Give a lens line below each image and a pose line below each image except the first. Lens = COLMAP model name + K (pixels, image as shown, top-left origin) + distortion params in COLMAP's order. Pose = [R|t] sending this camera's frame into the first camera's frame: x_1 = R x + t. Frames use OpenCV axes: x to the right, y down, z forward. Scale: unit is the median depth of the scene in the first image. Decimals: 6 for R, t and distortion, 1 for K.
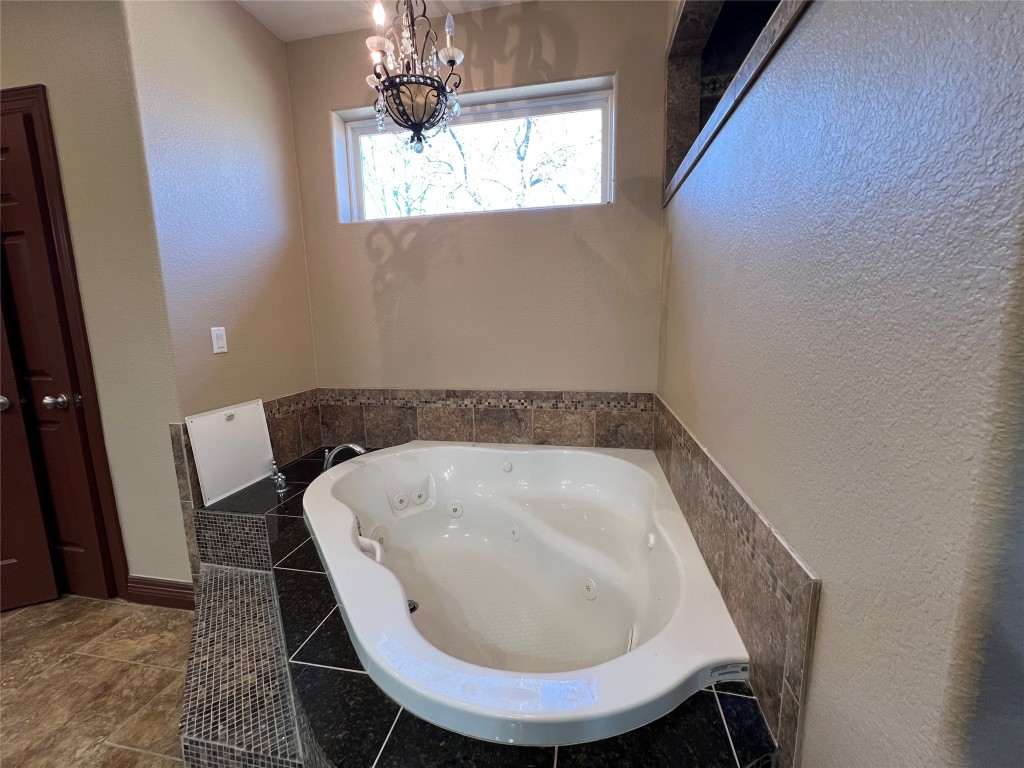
lens RADIAL K [[413.6, 0, 510.7], [0, 413.6, 380.4], [0, 0, 1]] dist [0.004825, -0.000283]
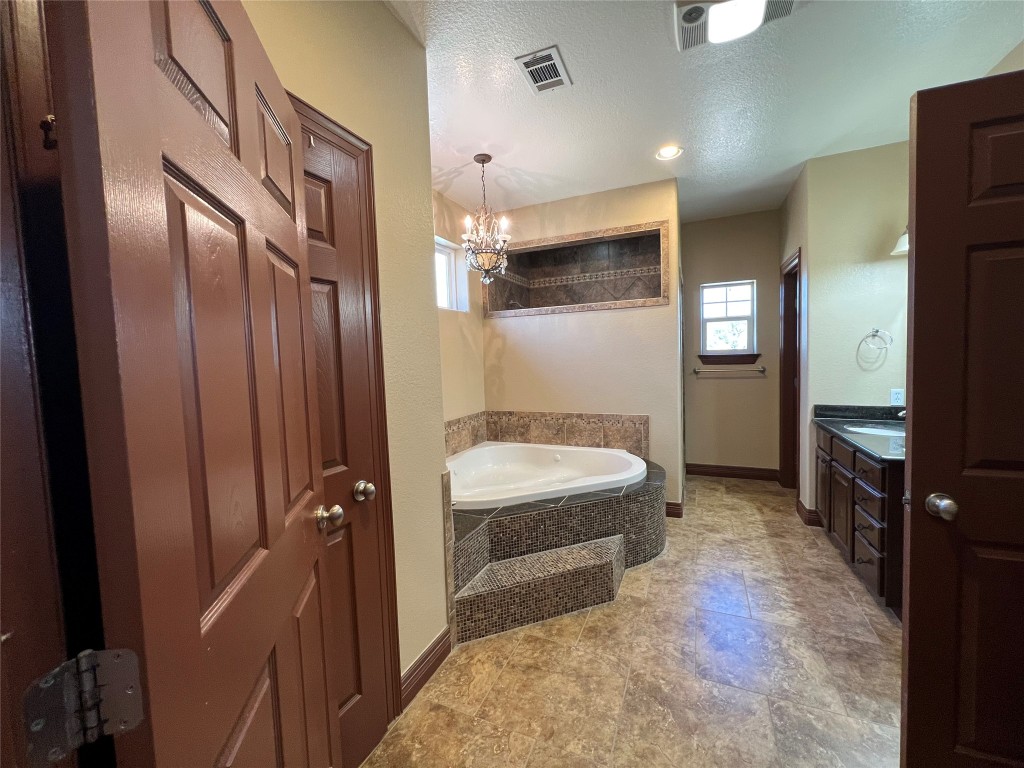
lens RADIAL K [[413.6, 0, 511.9], [0, 413.6, 382.2], [0, 0, 1]] dist [0.004825, -0.000283]
pose [[0.227801, -0.048758, 0.972486, -1.677287], [0.178488, 0.983913, 0.007521, -0.102686], [-0.957209, 0.171864, 0.232839, 0.471404]]
